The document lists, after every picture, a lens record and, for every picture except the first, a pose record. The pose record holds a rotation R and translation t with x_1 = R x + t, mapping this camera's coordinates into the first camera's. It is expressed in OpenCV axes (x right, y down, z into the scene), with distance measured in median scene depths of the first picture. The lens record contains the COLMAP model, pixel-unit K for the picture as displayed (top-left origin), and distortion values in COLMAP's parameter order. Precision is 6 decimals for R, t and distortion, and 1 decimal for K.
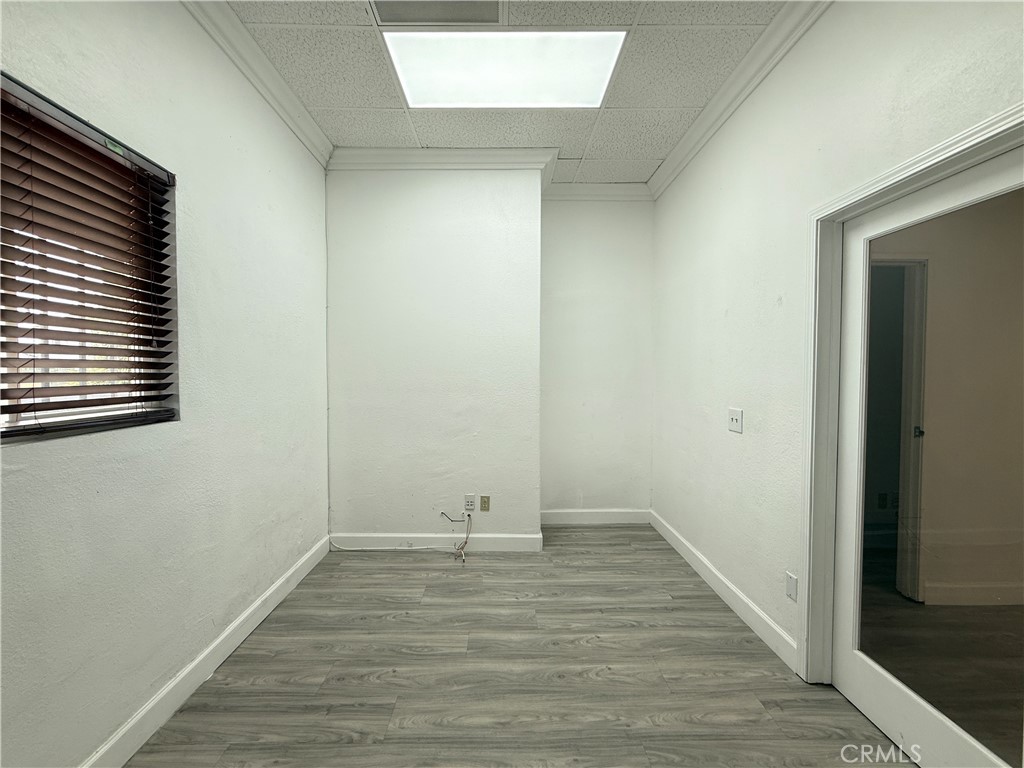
lens RADIAL K [[408.1, 0, 509.4], [0, 408.1, 382.1], [0, 0, 1]] dist [0.001280, 0.000196]
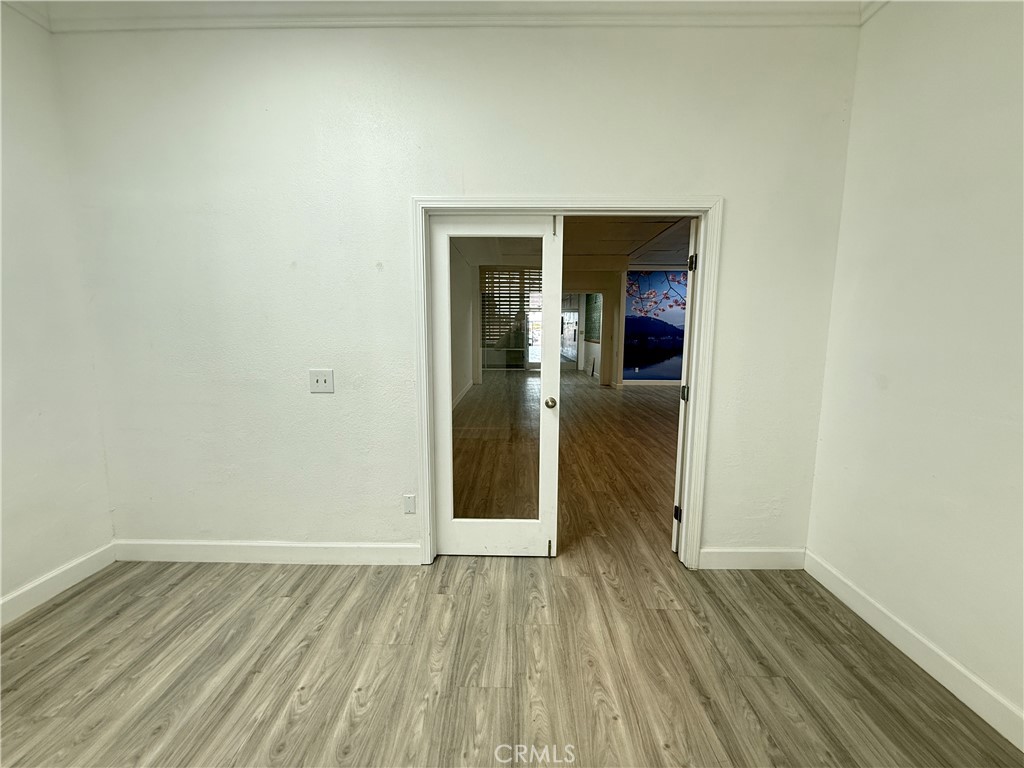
lens RADIAL K [[408.1, 0, 509.4], [0, 408.1, 382.1], [0, 0, 1]] dist [0.001280, 0.000196]
pose [[0.036420, -0.128859, 0.990994, -0.461664], [0.023488, 0.991488, 0.128060, -0.020886], [-0.999060, 0.018613, 0.039137, 0.609764]]
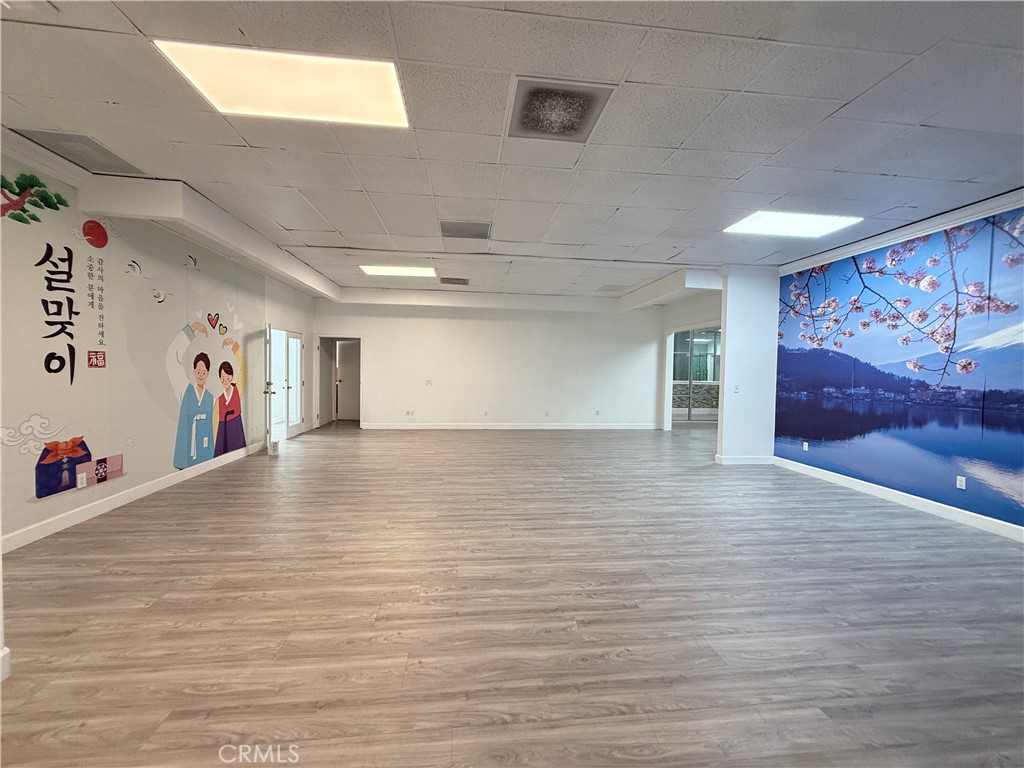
lens RADIAL K [[408.1, 0, 509.4], [0, 408.1, 382.1], [0, 0, 1]] dist [0.001280, 0.000196]
pose [[0.995735, 0.008138, 0.091896, -0.403660], [-0.008852, 0.999934, 0.007367, -0.018848], [-0.091830, -0.008149, 0.995741, 0.528720]]
